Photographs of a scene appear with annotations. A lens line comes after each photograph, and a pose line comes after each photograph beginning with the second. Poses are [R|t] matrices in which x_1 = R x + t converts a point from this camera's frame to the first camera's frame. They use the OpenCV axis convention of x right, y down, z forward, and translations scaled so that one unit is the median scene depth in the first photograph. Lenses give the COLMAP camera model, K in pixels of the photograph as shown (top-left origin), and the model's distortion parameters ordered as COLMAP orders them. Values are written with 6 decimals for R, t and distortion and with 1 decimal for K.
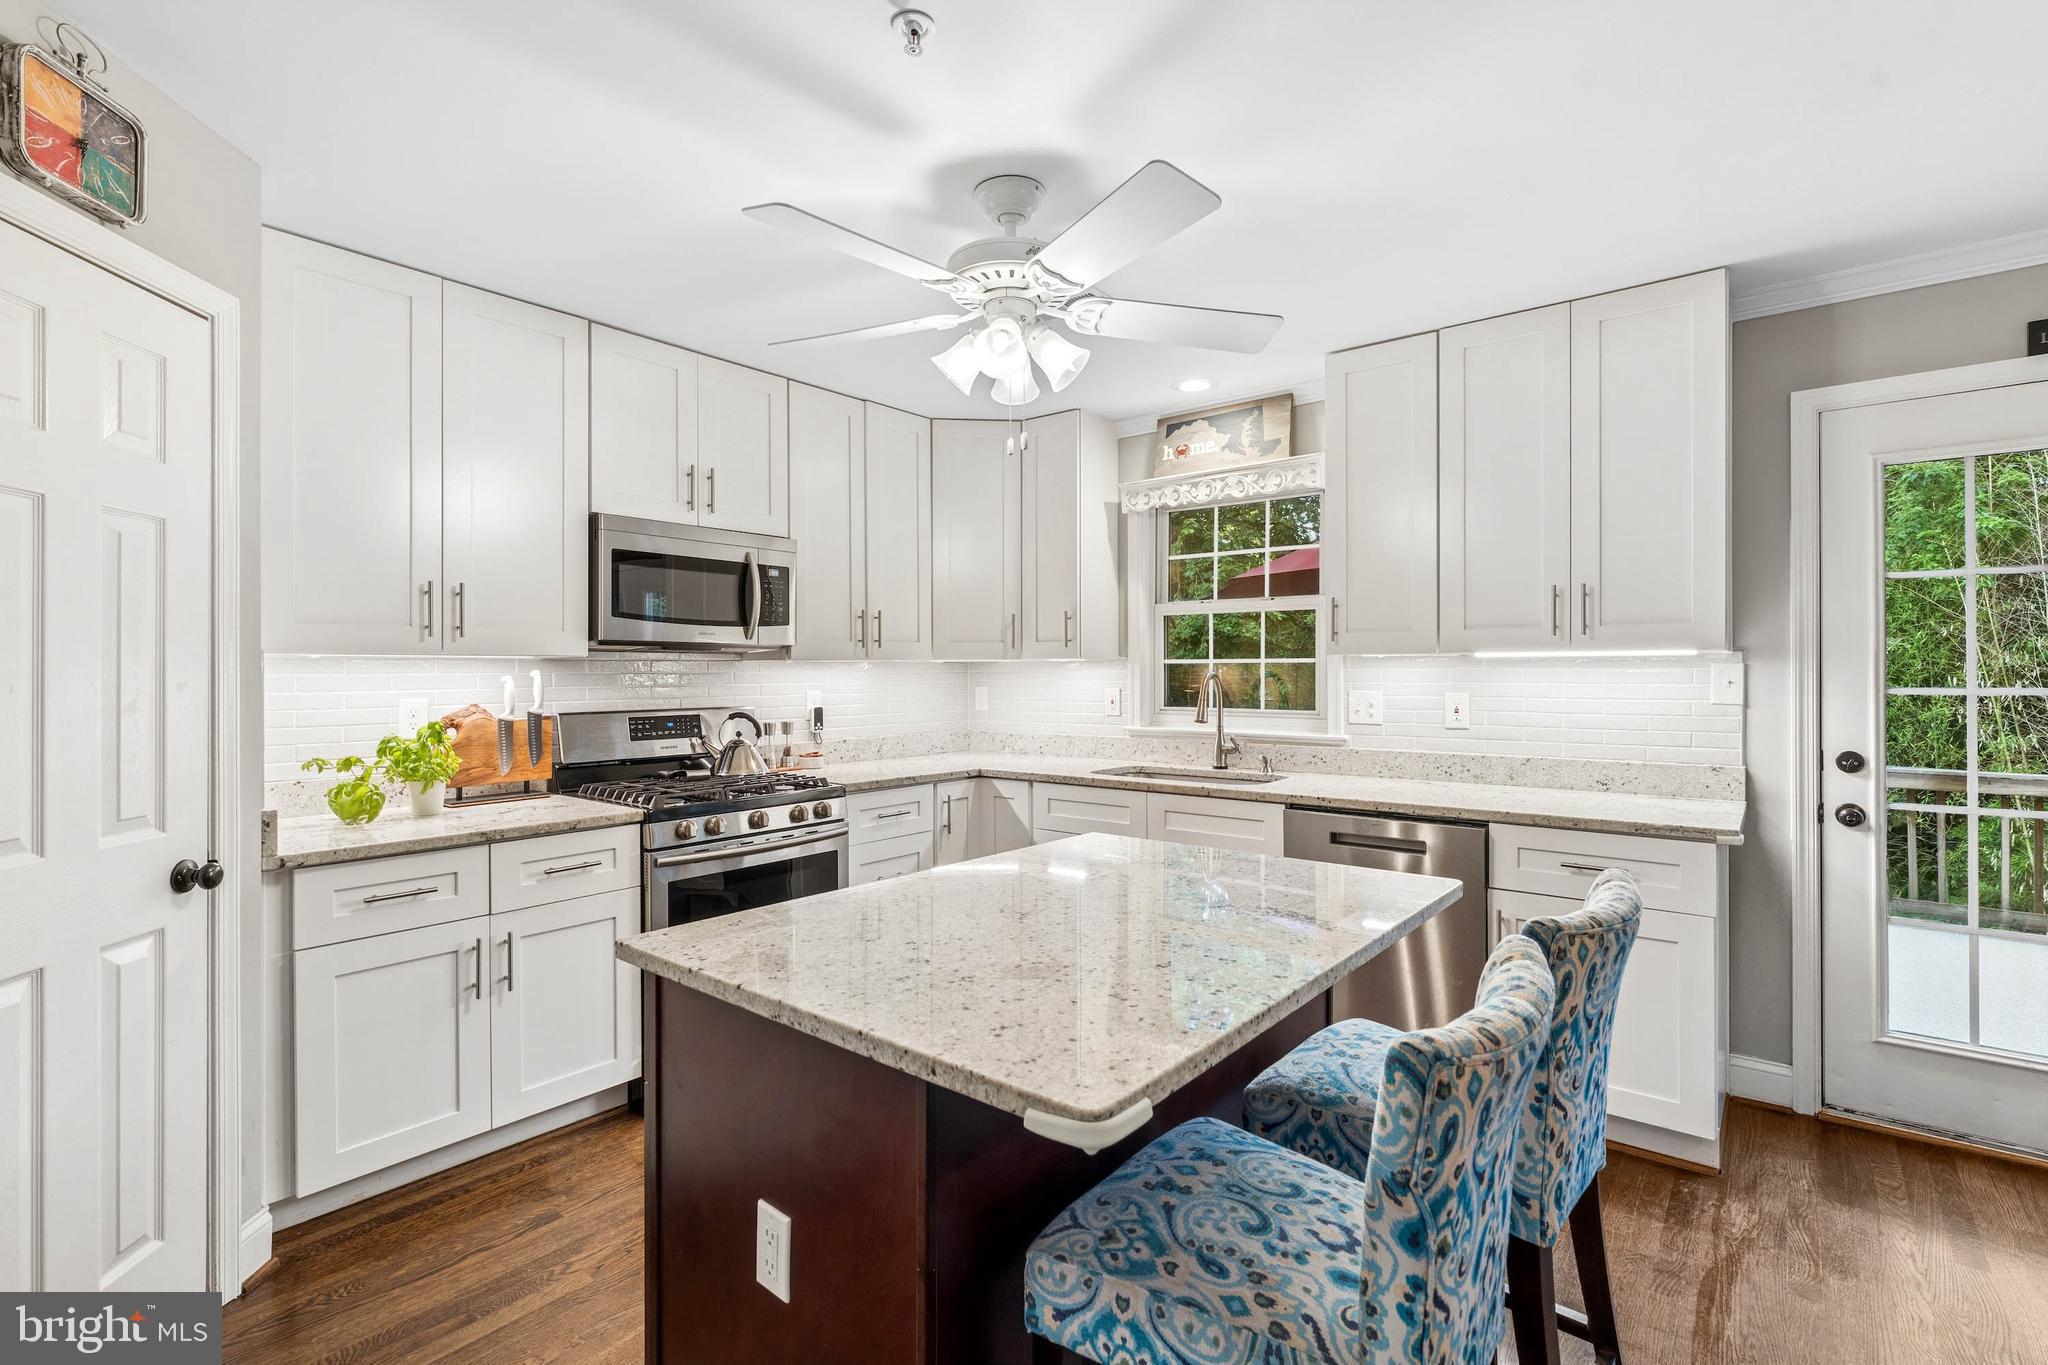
lens RADIAL K [[937.9, 0, 1023.0], [0, 937.9, 676.9], [0, 0, 1]] dist [-0.003859, 0.001621]
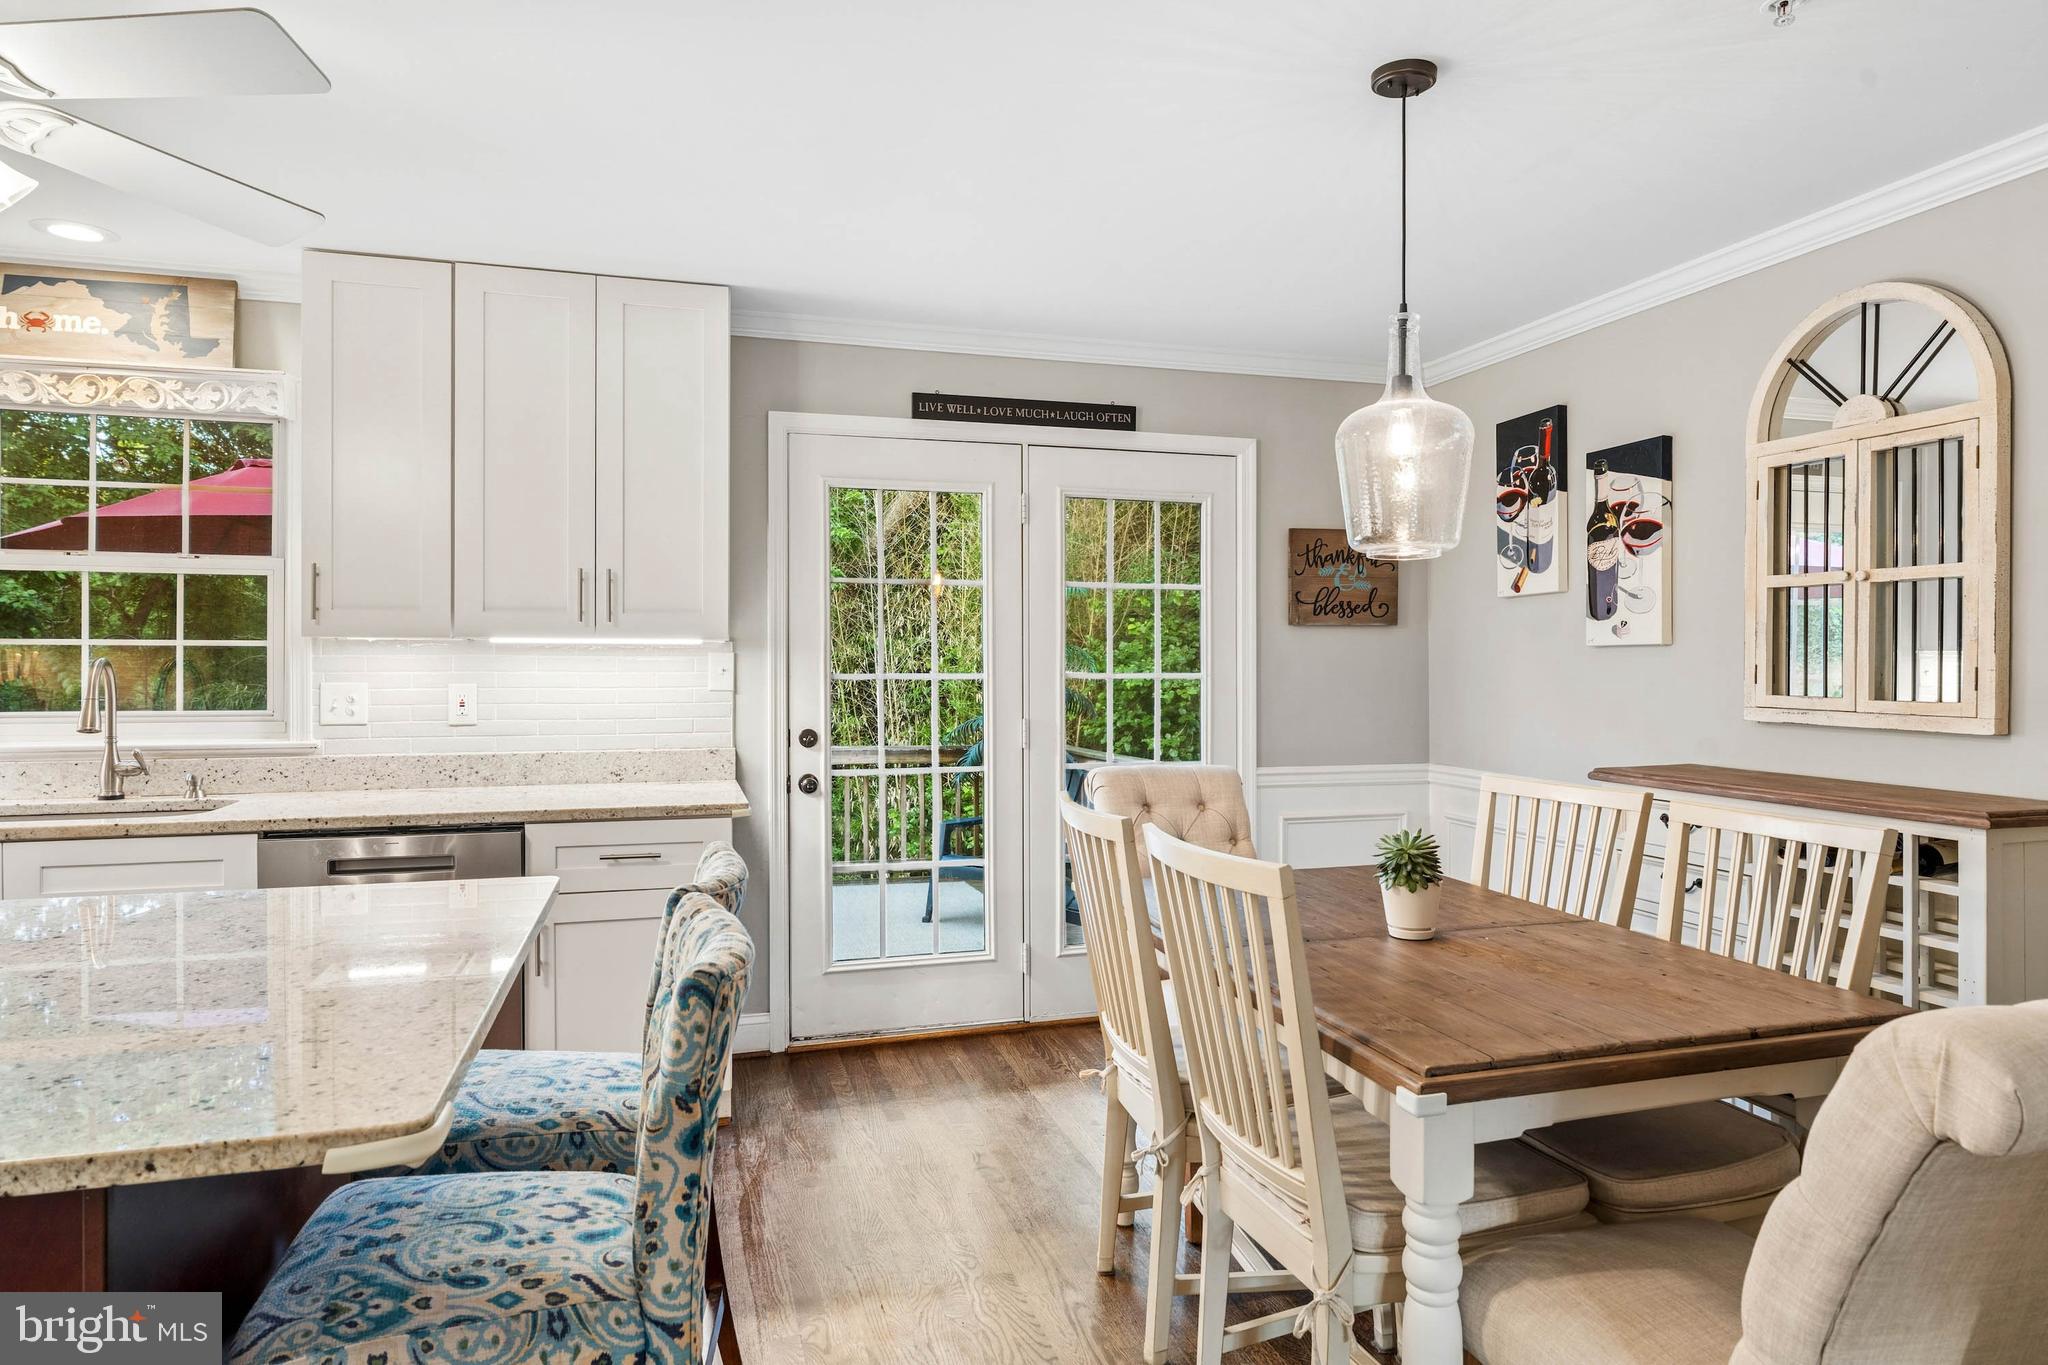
lens RADIAL K [[1193.5, 0, 1026.8], [0, 1193.5, 663.6], [0, 0, 1]] dist [-0.002042, -0.000790]
pose [[0.562616, 0.001597, 0.826717, -0.186281], [0.000969, 0.999996, -0.002592, 0.002363], [-0.826718, 0.002260, 0.562612, -0.058764]]
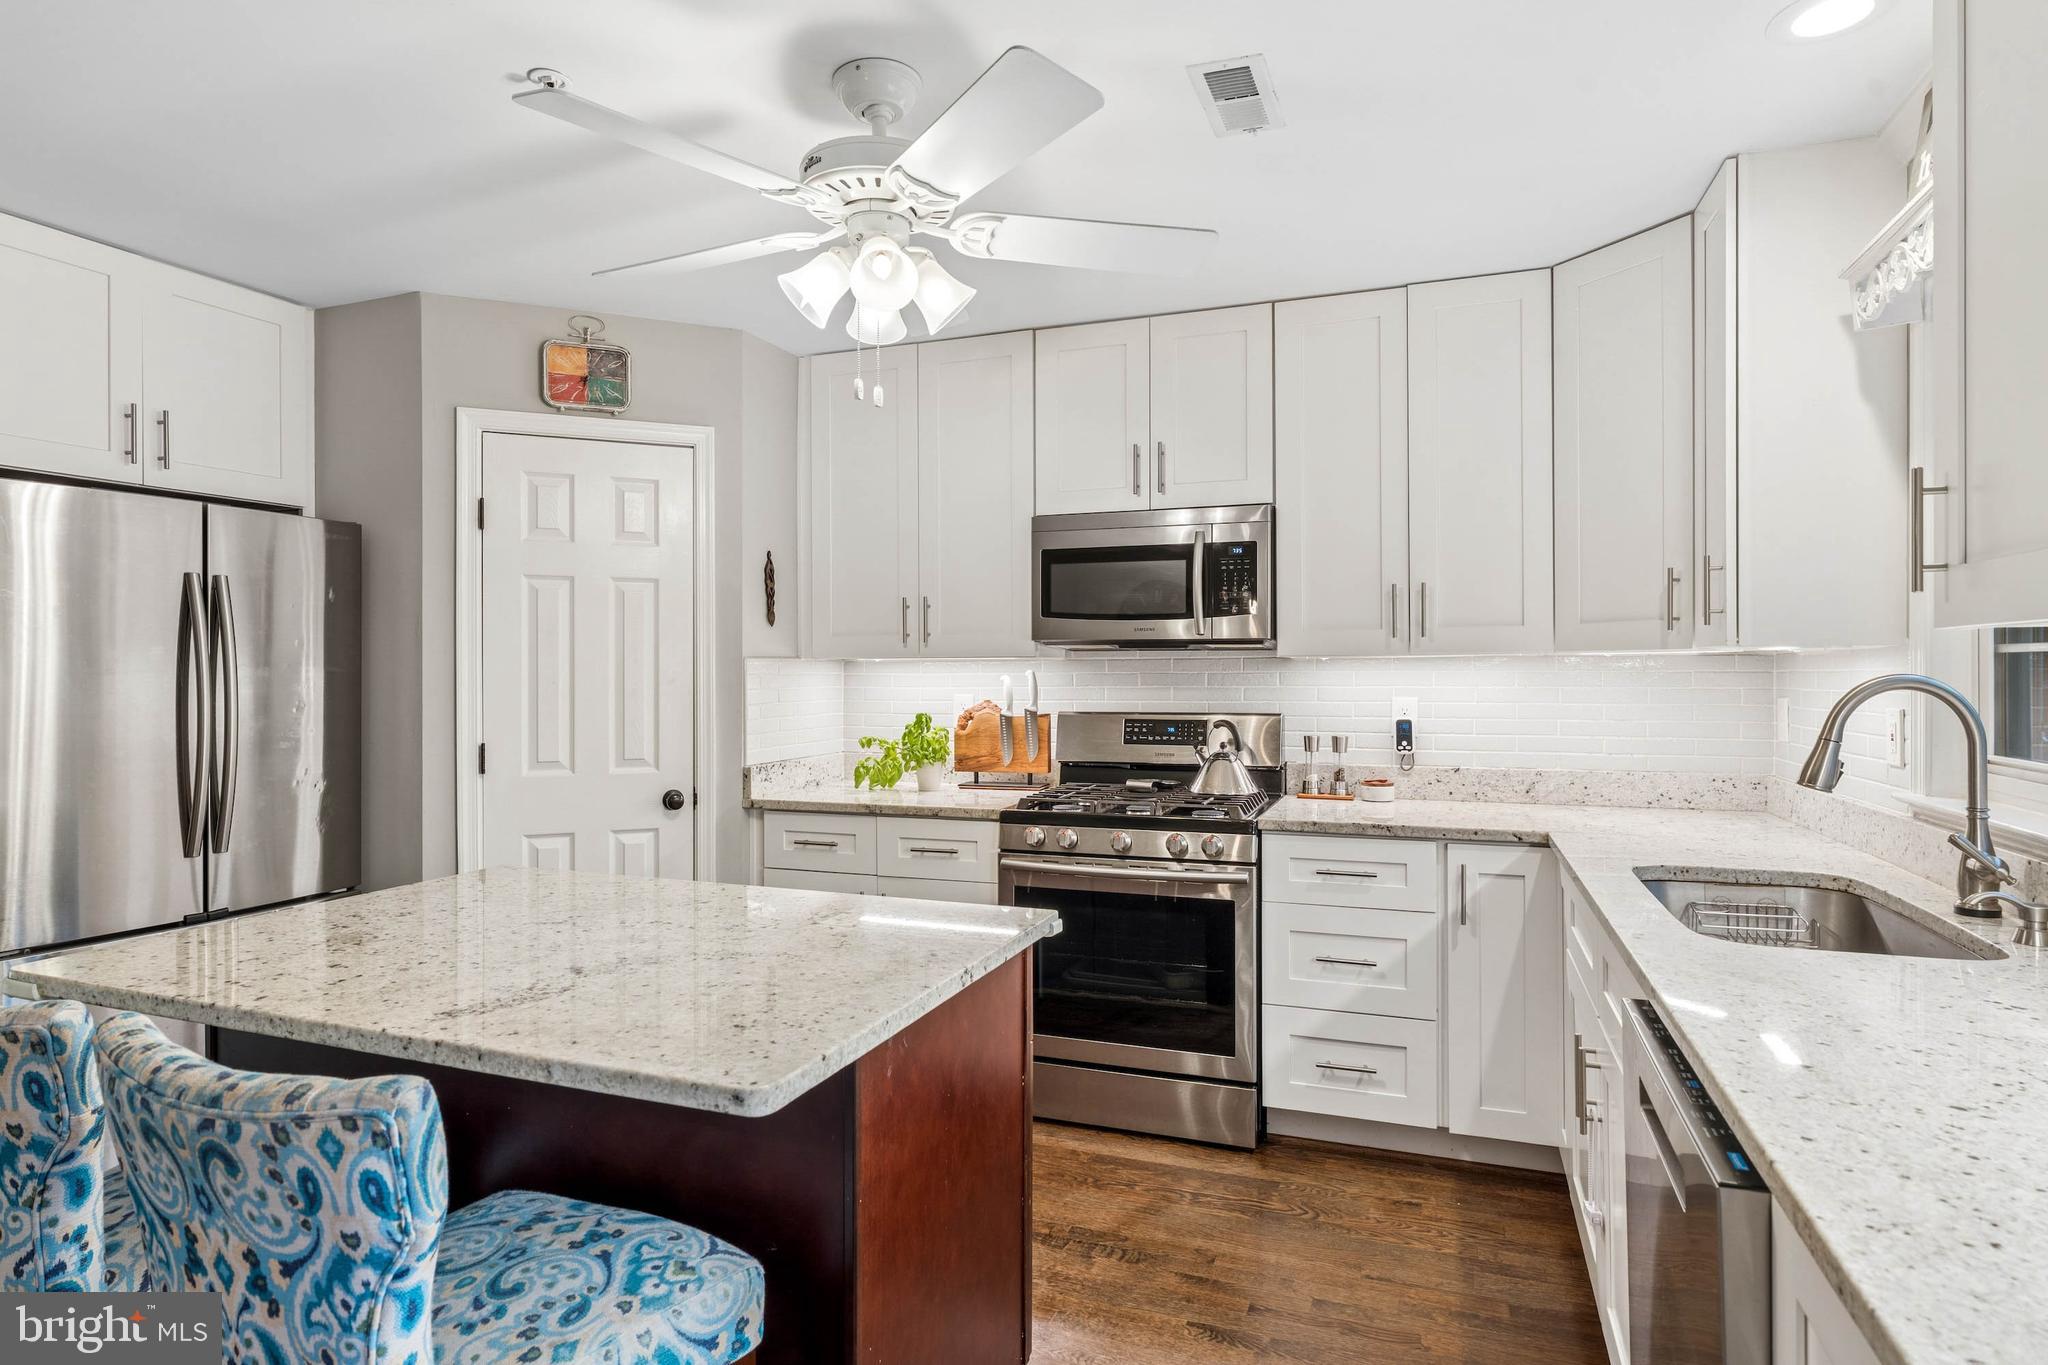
lens RADIAL K [[1175.9, 0, 994.4], [0, 1175.9, 674.3], [0, 0, 1]] dist [0.002526, 0.000378]
pose [[0.312461, 0.006527, -0.949908, 0.801613], [-0.003687, 0.999977, 0.005659, -0.010289], [0.949924, 0.001734, 0.312478, 0.601081]]
